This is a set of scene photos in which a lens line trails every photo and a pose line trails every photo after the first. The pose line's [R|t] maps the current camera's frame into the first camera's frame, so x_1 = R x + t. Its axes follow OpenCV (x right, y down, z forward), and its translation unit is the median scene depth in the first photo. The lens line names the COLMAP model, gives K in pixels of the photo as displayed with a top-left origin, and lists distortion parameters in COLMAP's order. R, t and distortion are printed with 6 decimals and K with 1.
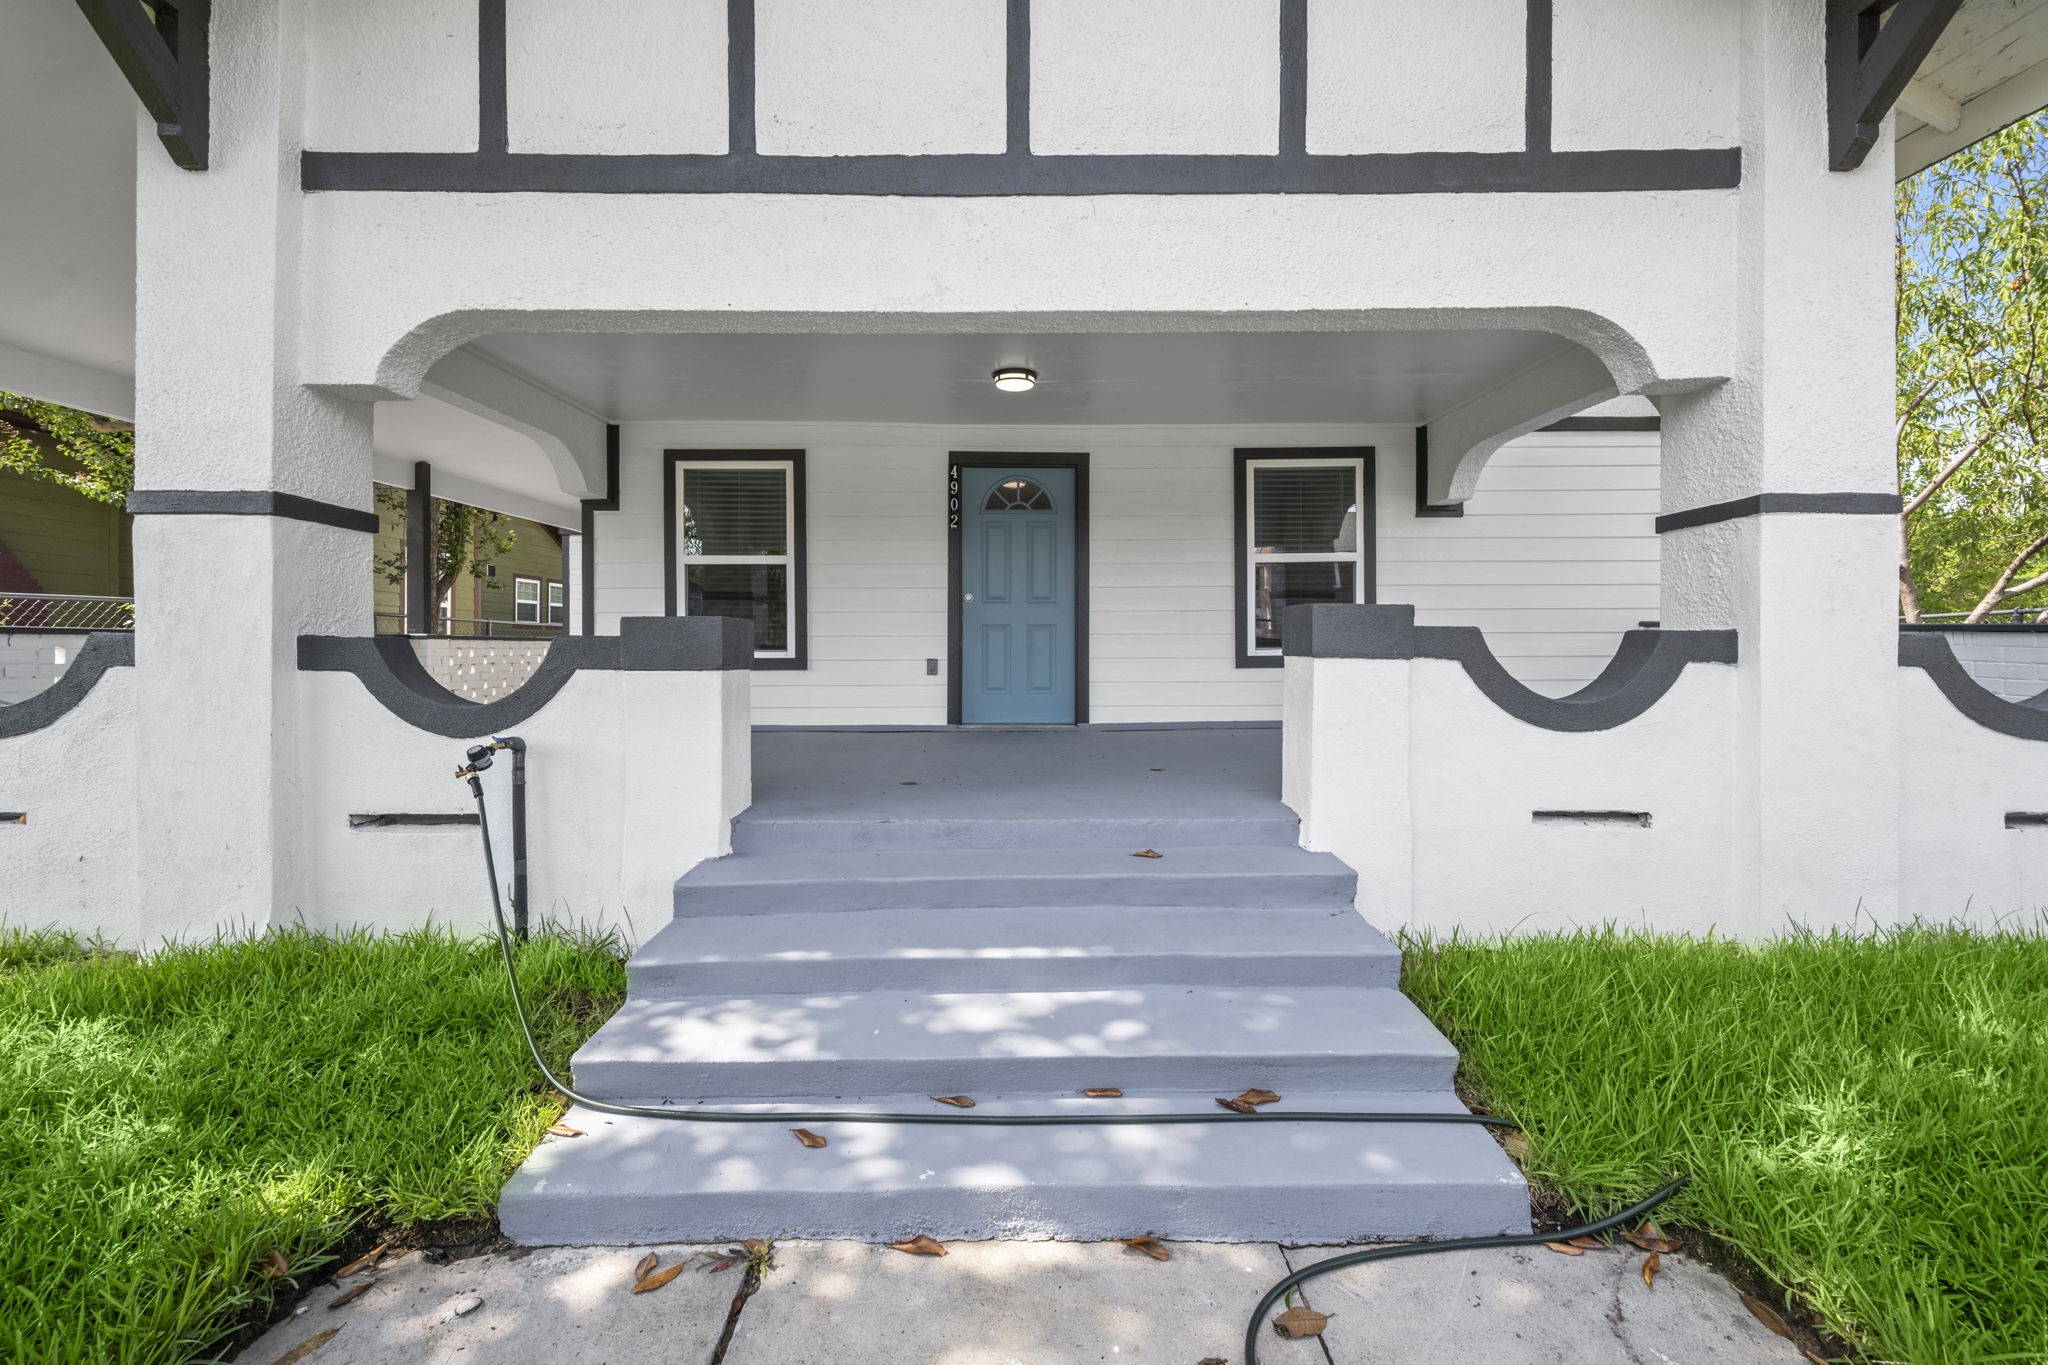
lens RADIAL K [[782.5, 0, 1033.3], [0, 782.5, 646.6], [0, 0, 1]] dist [-0.008375, 0.000004]
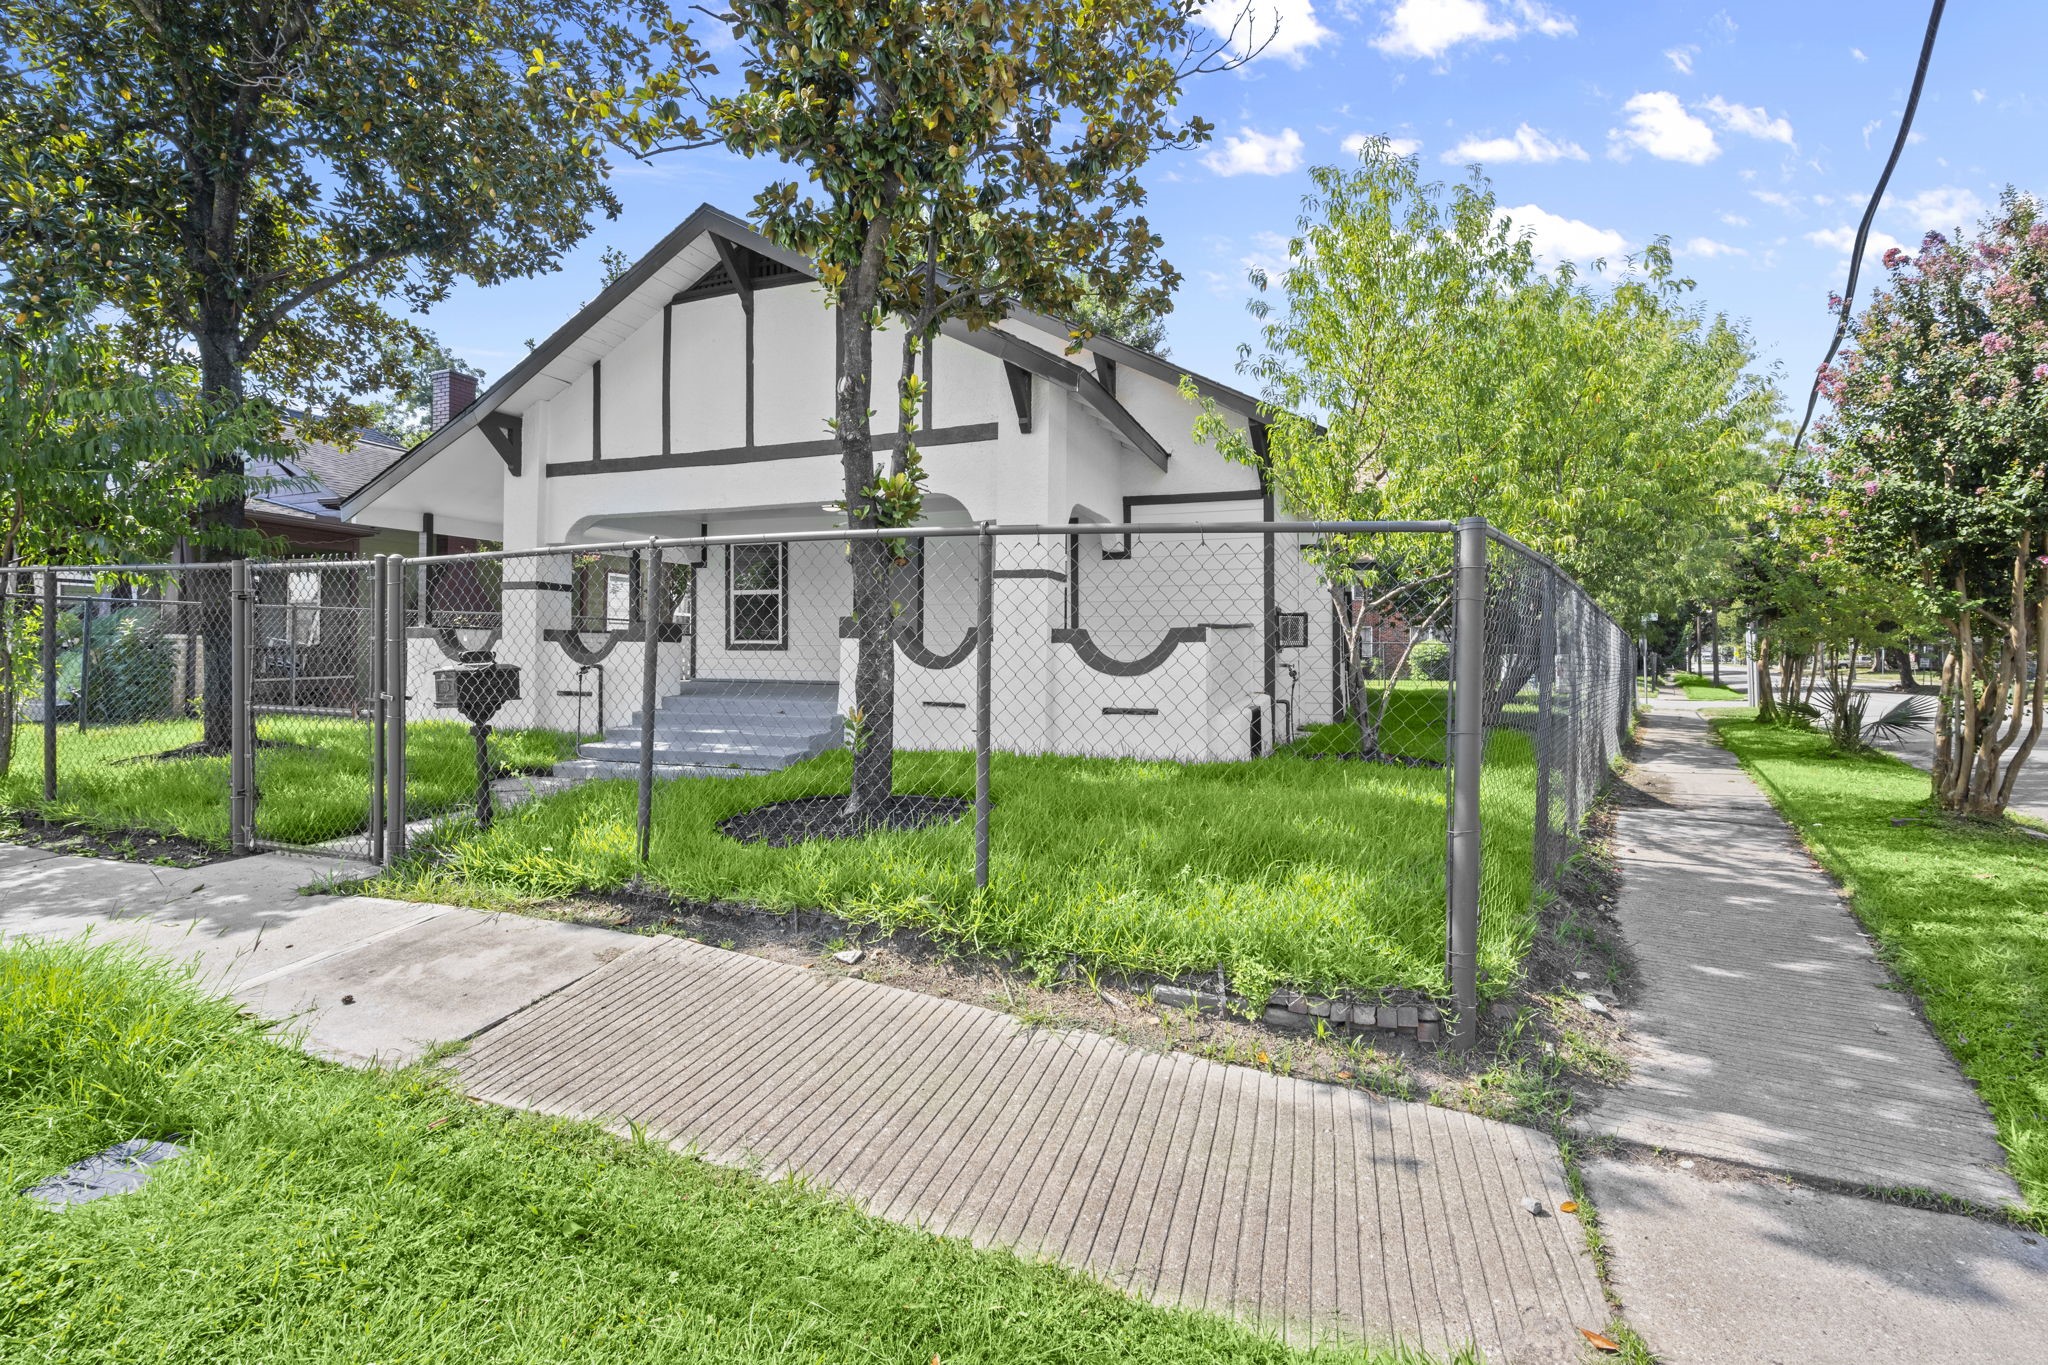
lens RADIAL K [[821.4, 0, 1031.8], [0, 821.4, 652.0], [0, 0, 1]] dist [-0.000944, 0.000185]
pose [[0.941210, 0.009839, -0.337678, 1.827268], [-0.009630, 0.999951, 0.002292, 0.045936], [0.337684, 0.001094, 0.941259, -1.294747]]
